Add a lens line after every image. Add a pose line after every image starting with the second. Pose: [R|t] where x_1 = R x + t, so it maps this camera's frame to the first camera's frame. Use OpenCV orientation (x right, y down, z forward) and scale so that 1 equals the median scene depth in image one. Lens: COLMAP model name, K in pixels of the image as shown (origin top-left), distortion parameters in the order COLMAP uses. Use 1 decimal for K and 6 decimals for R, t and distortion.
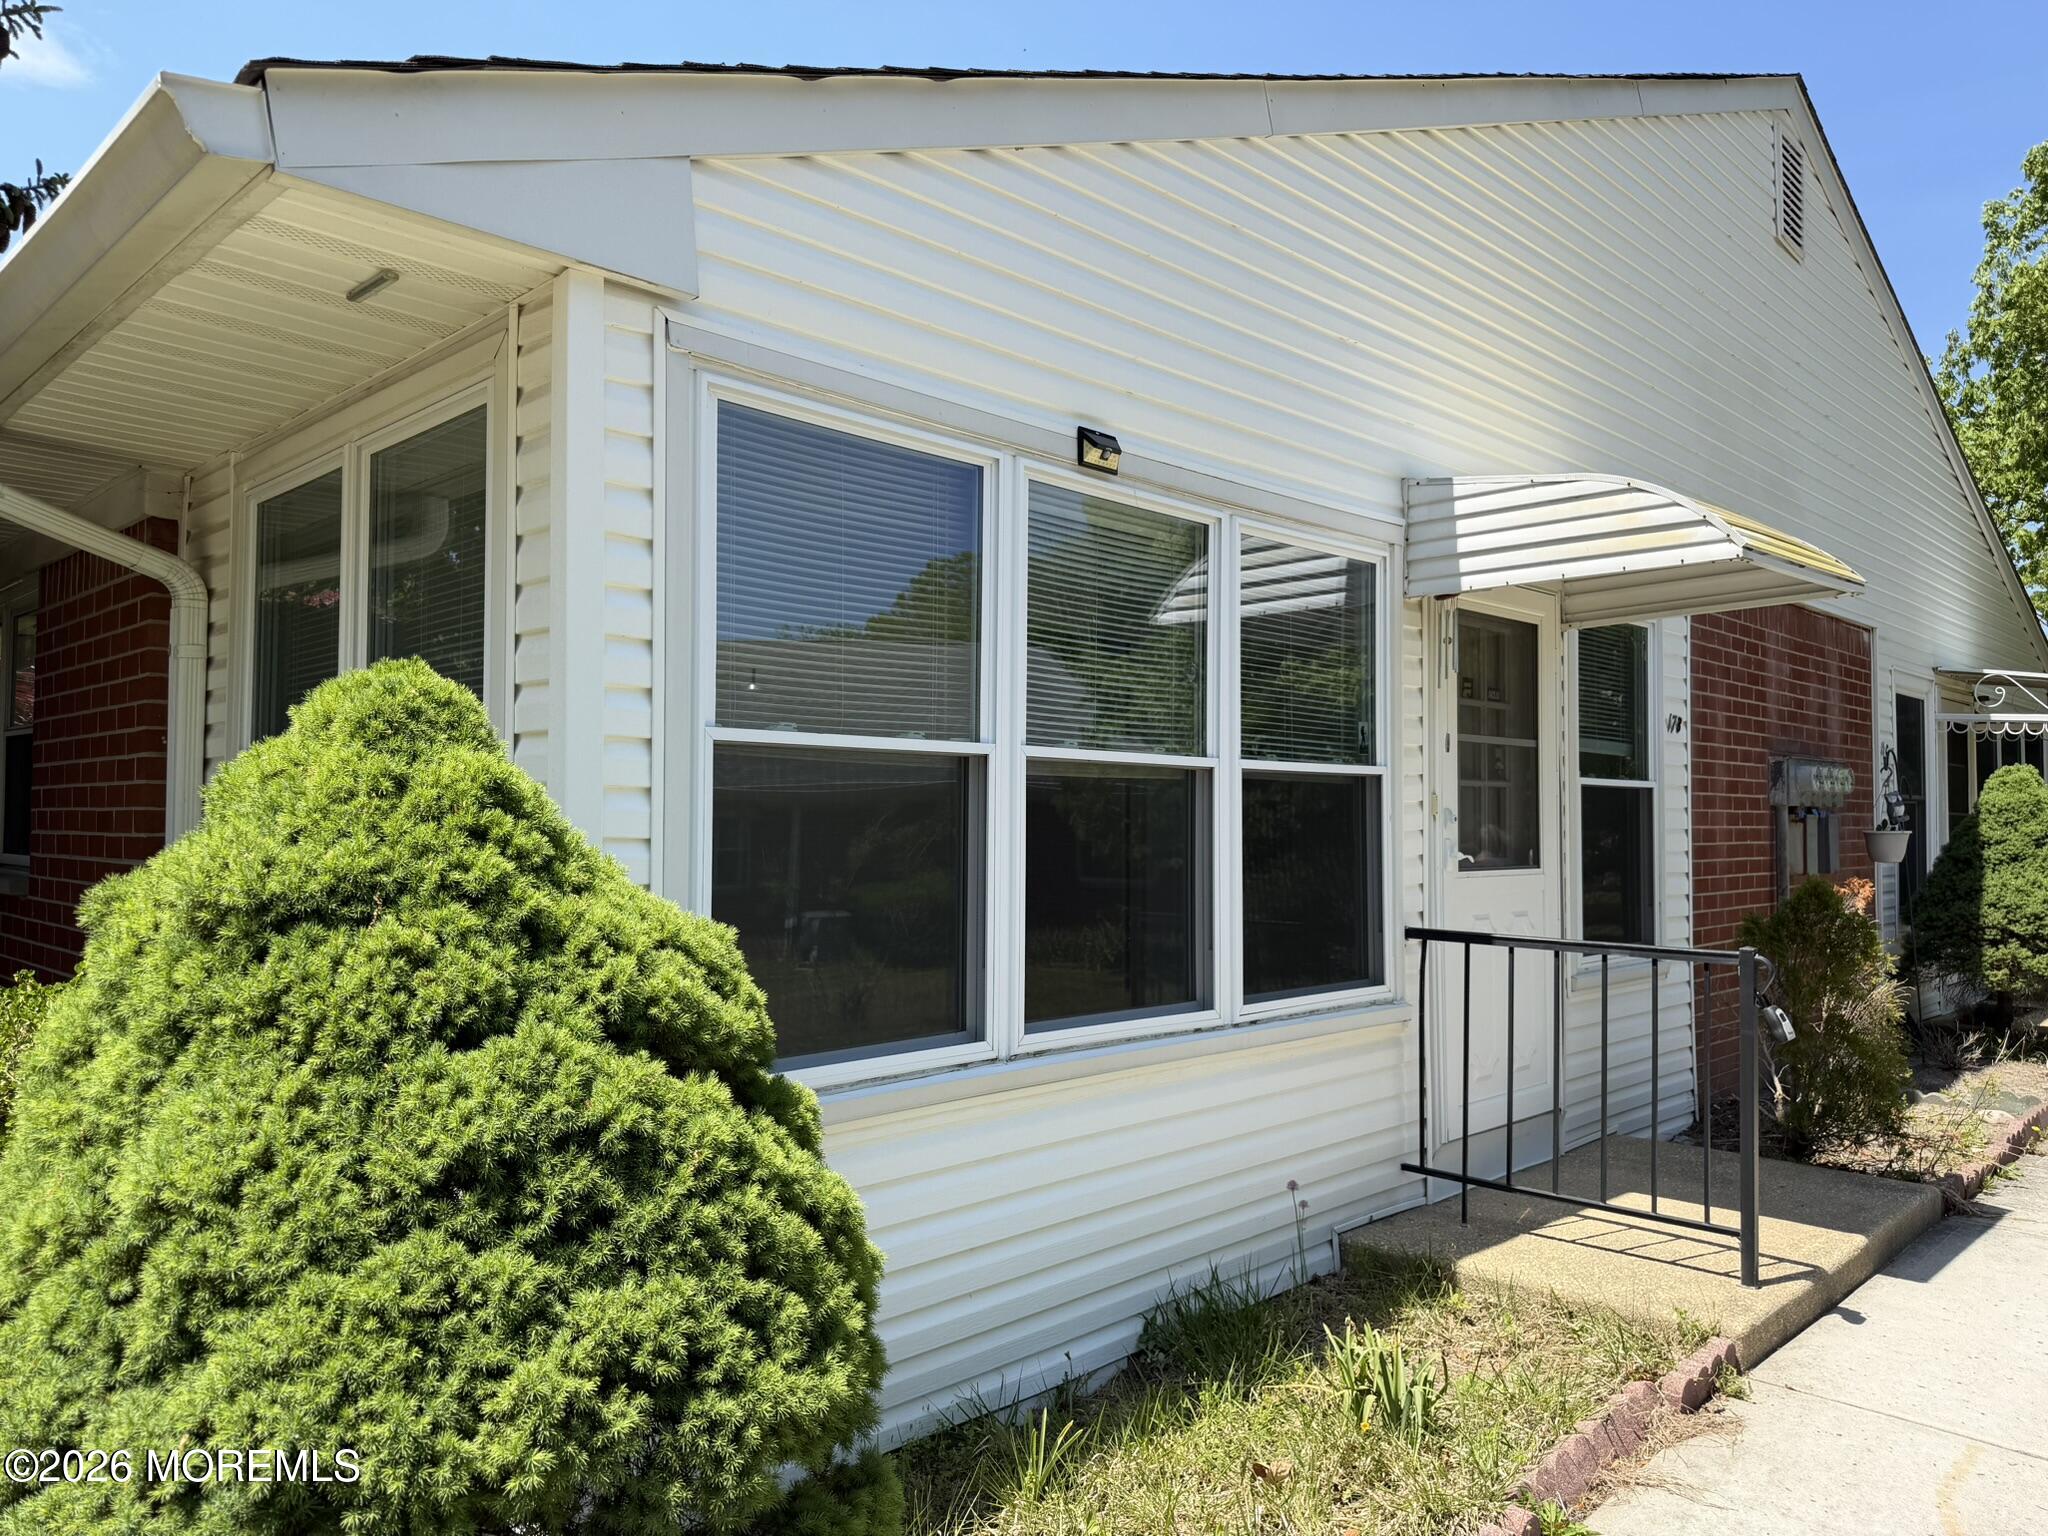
lens RADIAL K [[1451.8, 0, 1024.0], [0, 1451.8, 774.5], [0, 0, 1]] dist [0.053417, -0.069301]
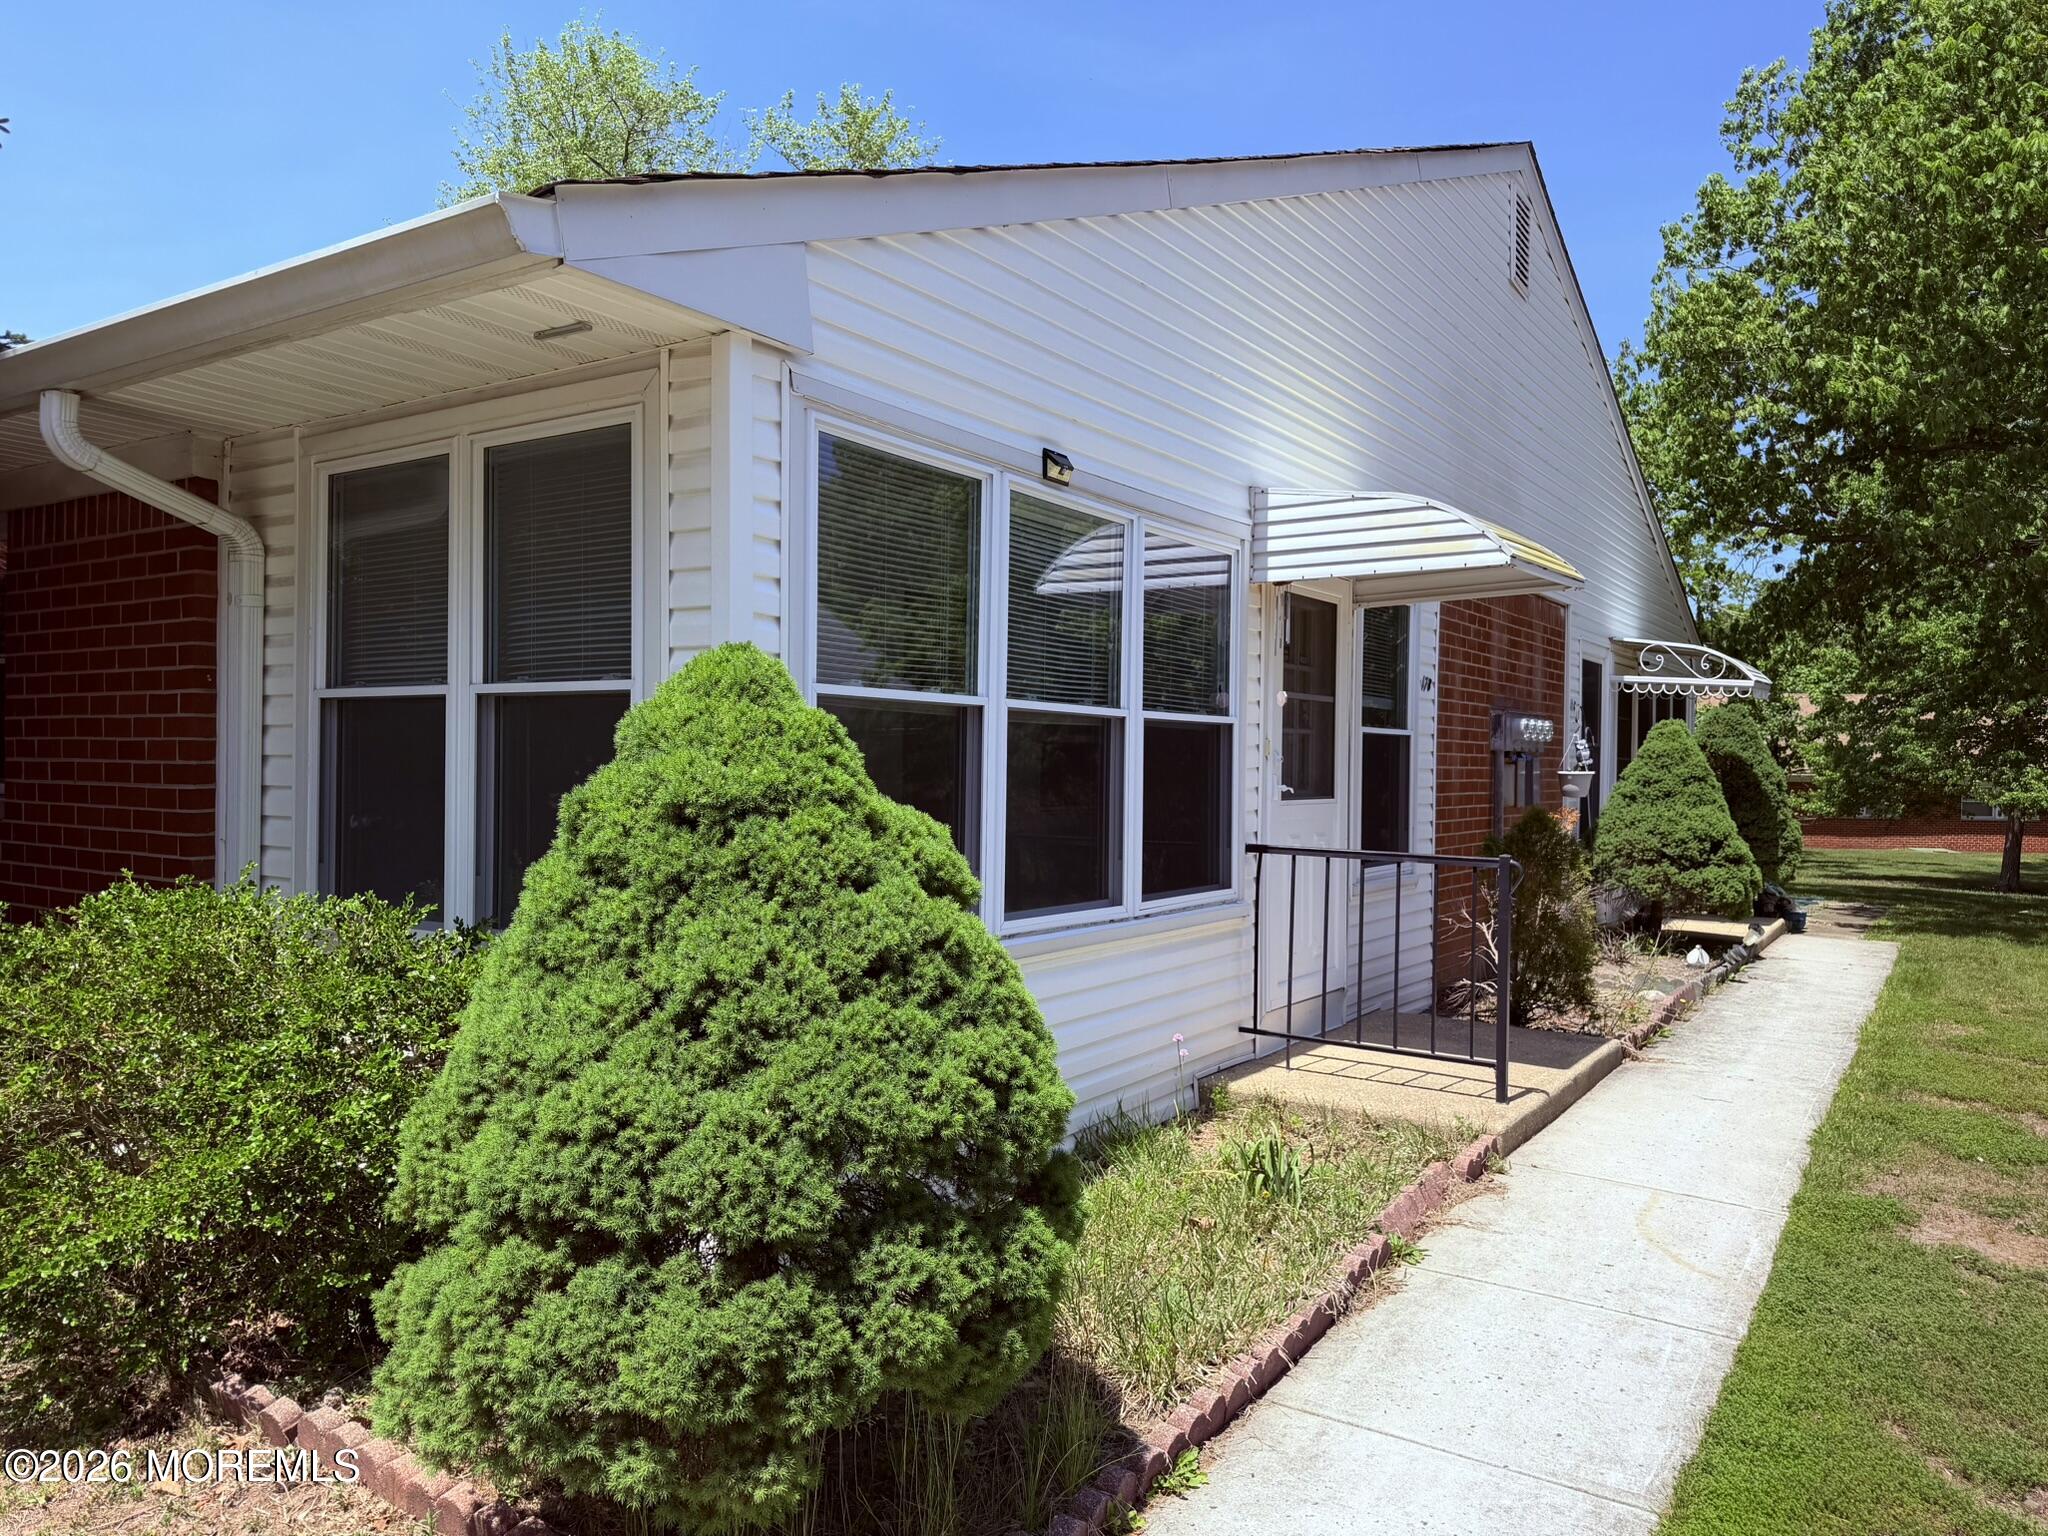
lens RADIAL K [[1451.8, 0, 1015.1], [0, 1451.8, 779.5], [0, 0, 1]] dist [0.053417, -0.069301]
pose [[0.982653, 0.006090, 0.185353, -0.210895], [-0.014382, 0.998953, 0.043425, -0.003587], [-0.184894, -0.045337, 0.981712, -0.246752]]
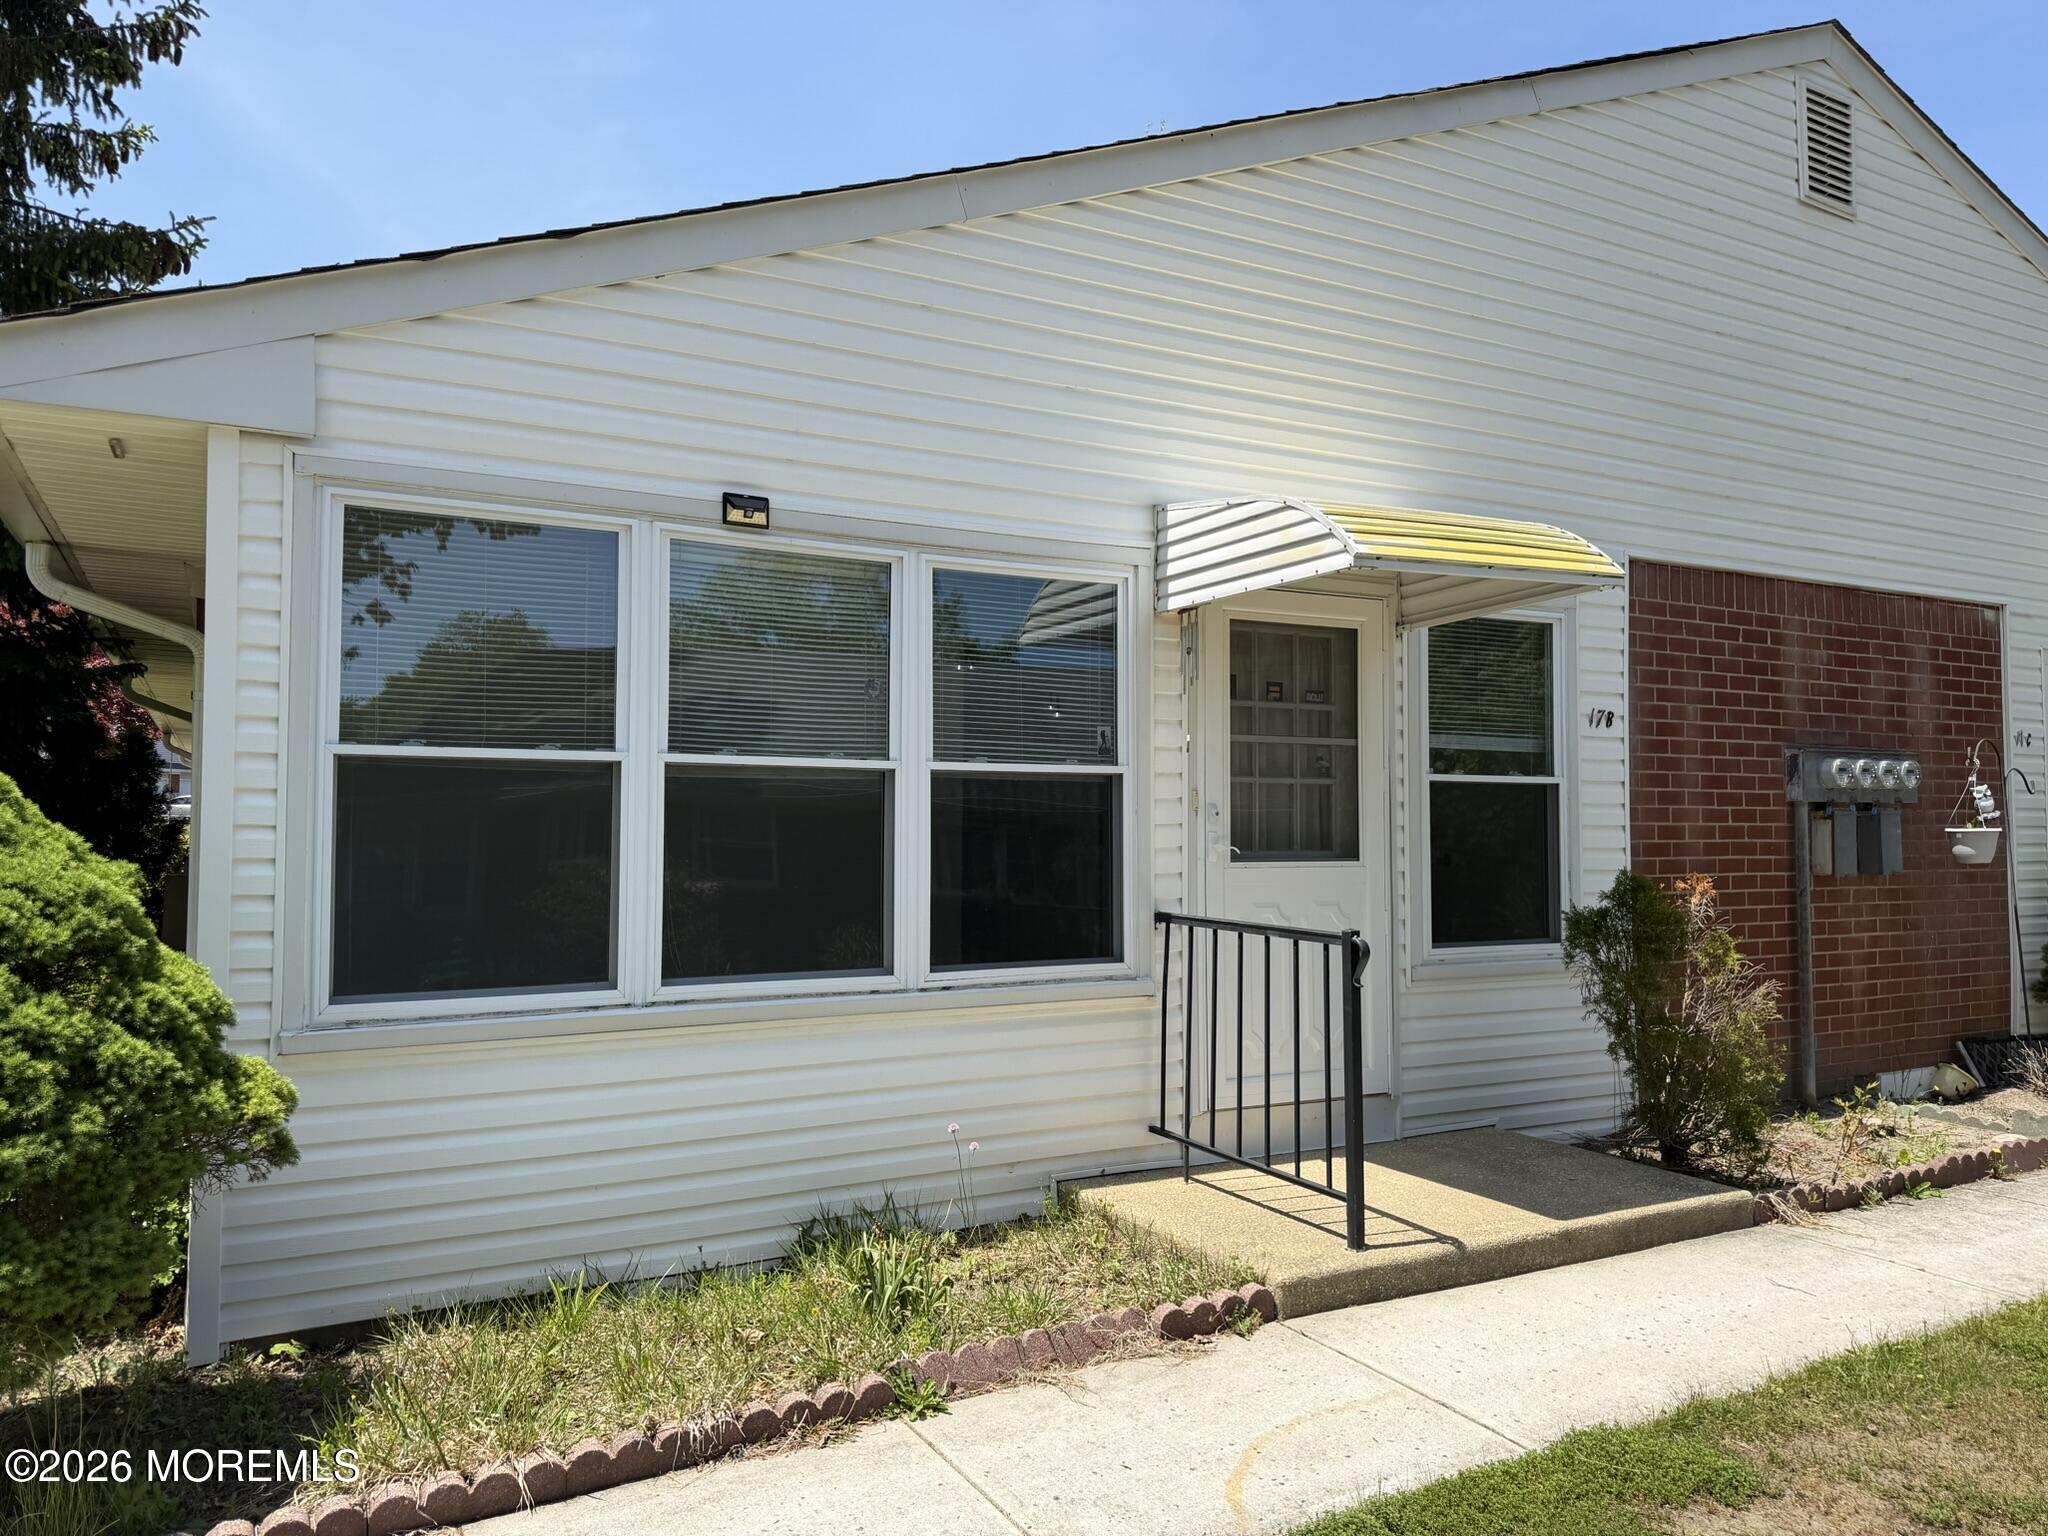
lens RADIAL K [[1451.8, 0, 1019.3], [0, 1451.8, 770.3], [0, 0, 1]] dist [0.053417, -0.069301]
pose [[0.954730, -0.012971, -0.297191, 0.608439], [0.010686, 0.999900, -0.009310, 0.008802], [0.297282, 0.005713, 0.954773, -0.093051]]
